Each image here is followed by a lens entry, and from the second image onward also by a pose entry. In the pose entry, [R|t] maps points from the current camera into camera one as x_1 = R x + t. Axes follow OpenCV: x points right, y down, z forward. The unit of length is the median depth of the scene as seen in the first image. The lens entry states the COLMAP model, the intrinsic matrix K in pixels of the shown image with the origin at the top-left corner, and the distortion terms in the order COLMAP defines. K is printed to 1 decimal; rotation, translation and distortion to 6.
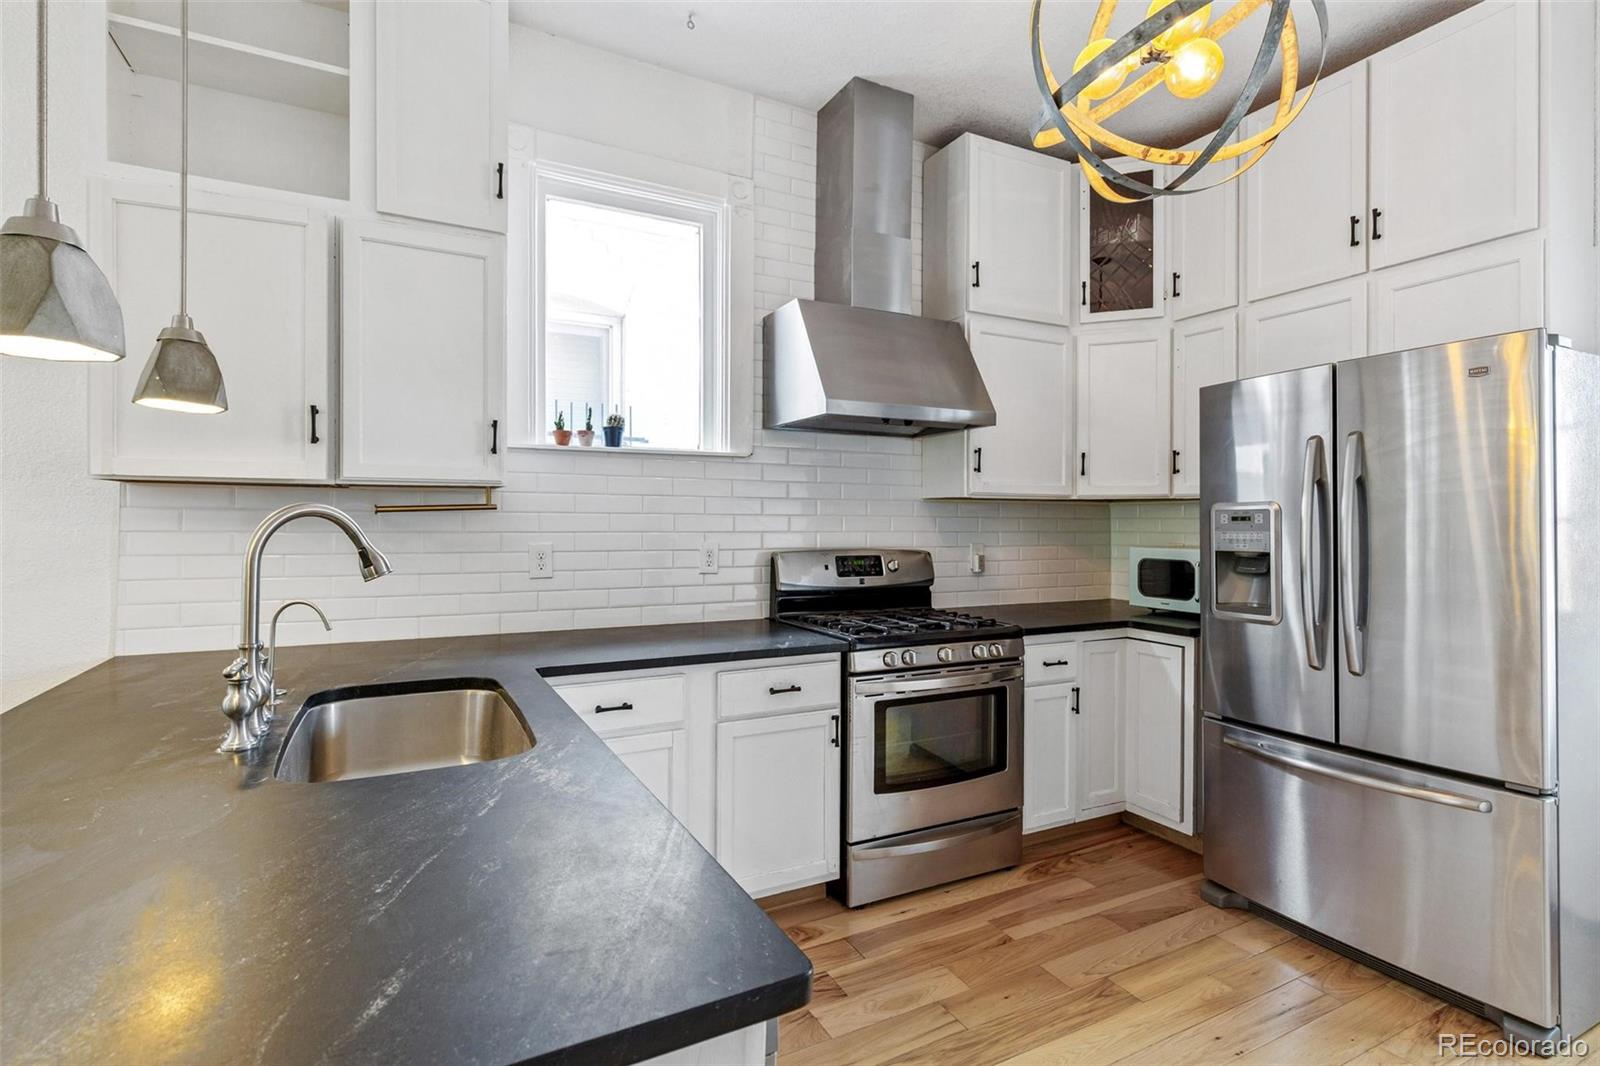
lens RADIAL K [[753.0, 0, 795.7], [0, 753.0, 516.9], [0, 0, 1]] dist [0.004747, 0.000259]
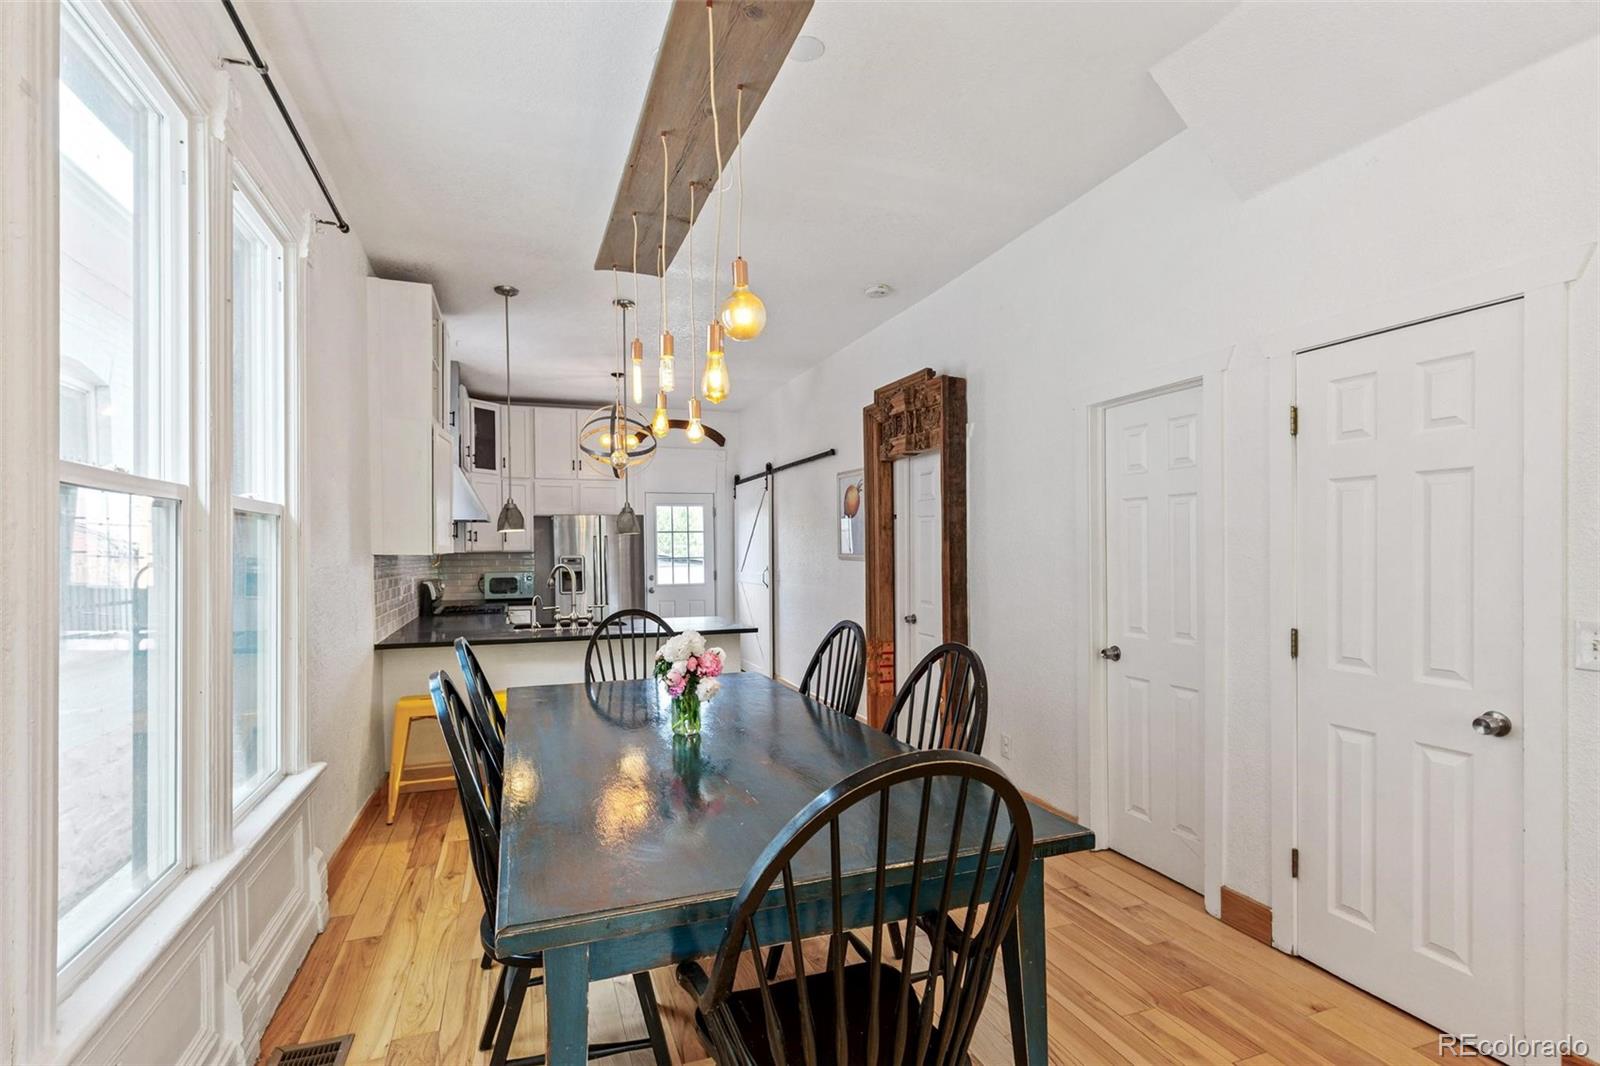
lens RADIAL K [[743.5, 0, 800.7], [0, 743.5, 550.0], [0, 0, 1]] dist [0.002418, 0.000247]
pose [[0.115399, -0.006895, 0.993295, -1.828605], [0.001736, 0.999976, 0.006739, -0.047105], [-0.993318, 0.000946, 0.115408, -0.216721]]
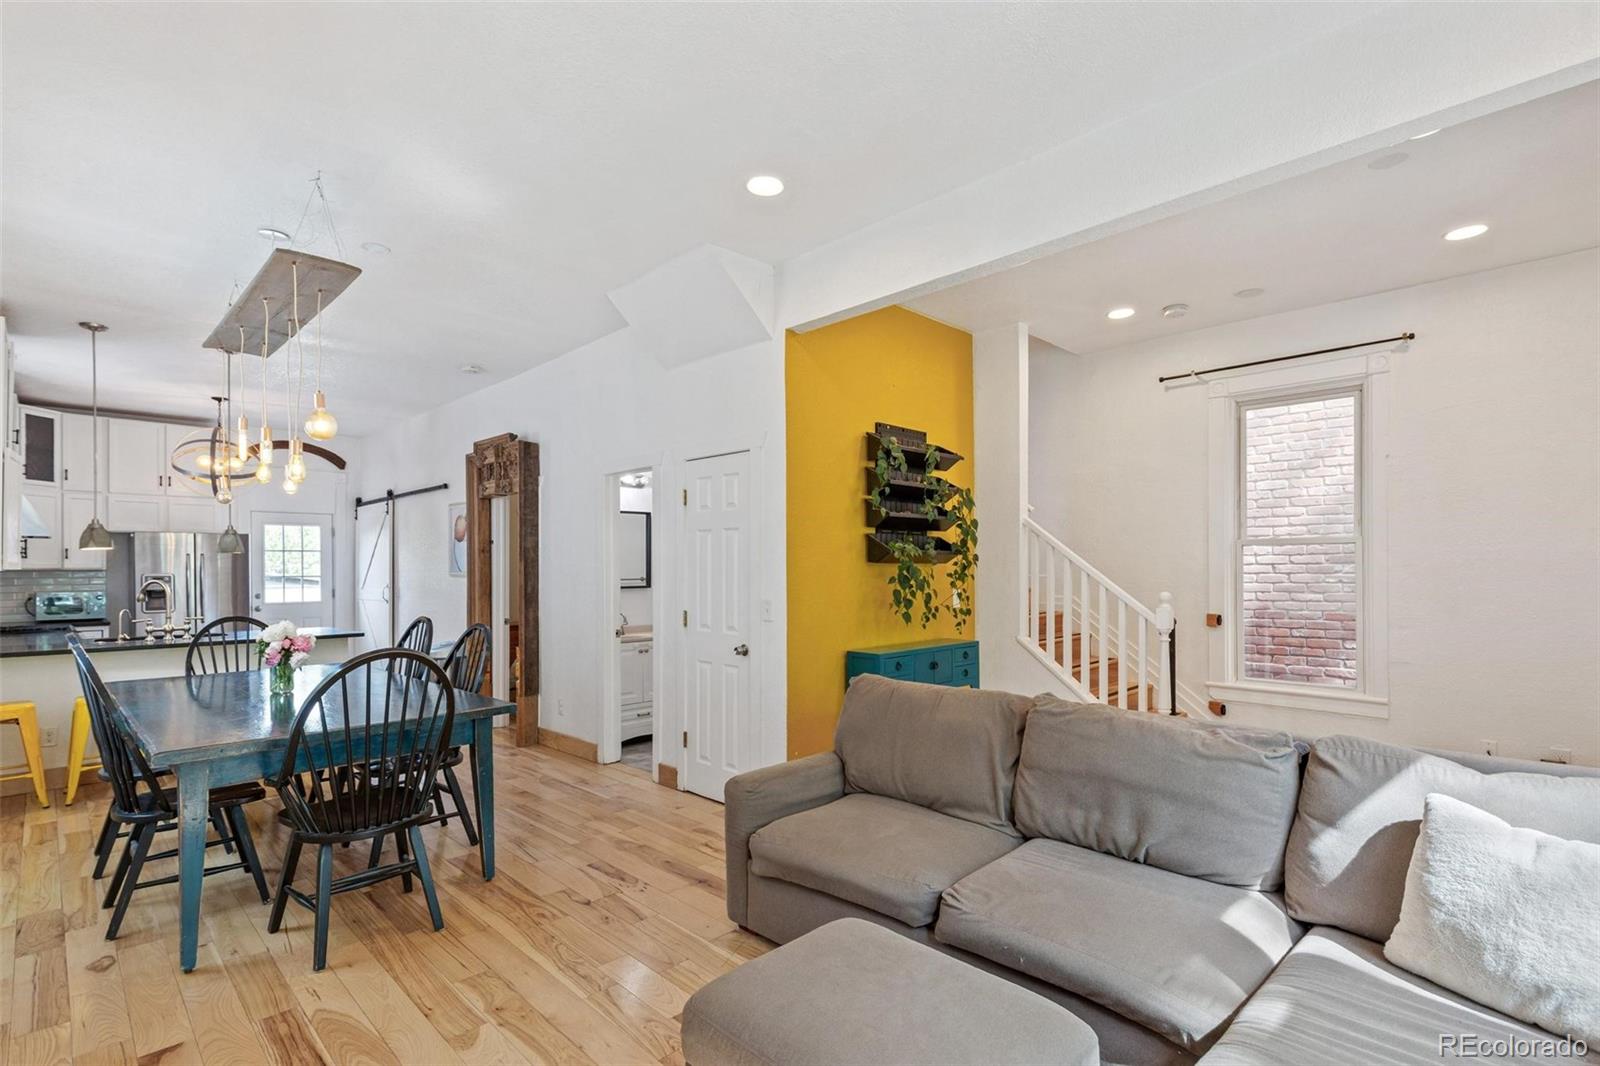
lens RADIAL K [[723.7, 0, 802.1], [0, 723.7, 559.0], [0, 0, 1]] dist [0.002104, -0.000531]
pose [[-0.321980, 0.008278, 0.946710, -2.359471], [-0.002840, 0.999949, -0.009709, -0.044844], [-0.946742, -0.005815, -0.321940, -0.397850]]
